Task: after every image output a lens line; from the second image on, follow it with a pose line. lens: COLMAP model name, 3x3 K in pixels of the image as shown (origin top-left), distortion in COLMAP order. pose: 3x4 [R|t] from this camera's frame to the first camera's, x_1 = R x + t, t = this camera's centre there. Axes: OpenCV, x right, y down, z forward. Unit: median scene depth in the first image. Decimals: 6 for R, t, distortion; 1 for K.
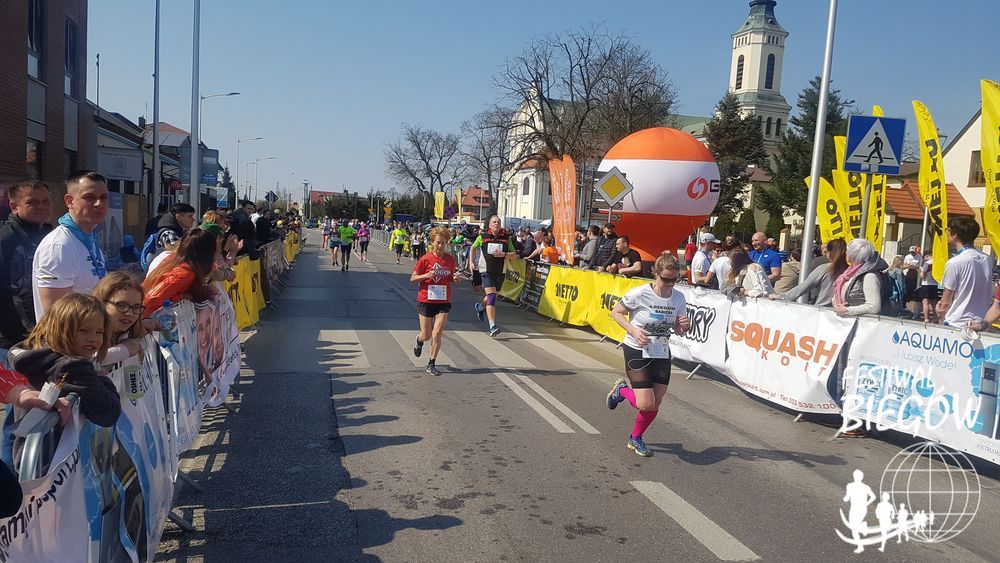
lens RADIAL K [[743.9, 0, 490.4], [0, 743.9, 306.1], [0, 0, 1]] dist [0.266187, -0.432165]
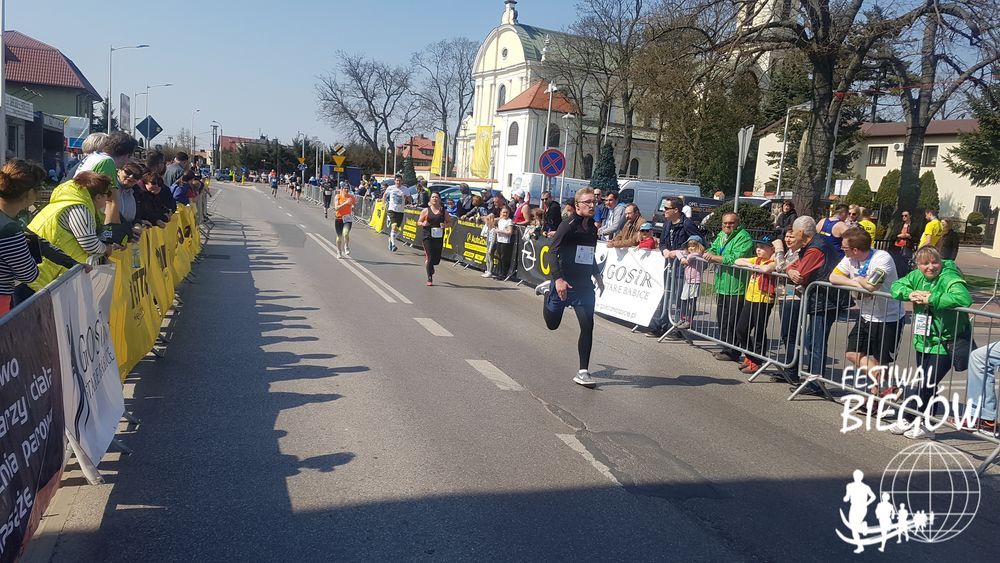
lens RADIAL K [[743.9, 0, 490.4], [0, 743.9, 306.1], [0, 0, 1]] dist [0.266187, -0.432165]
pose [[0.994634, 0.002916, 0.103419, -0.039468], [-0.008753, 0.998391, 0.056029, -0.018874], [-0.103090, -0.056634, 0.993058, 0.160957]]
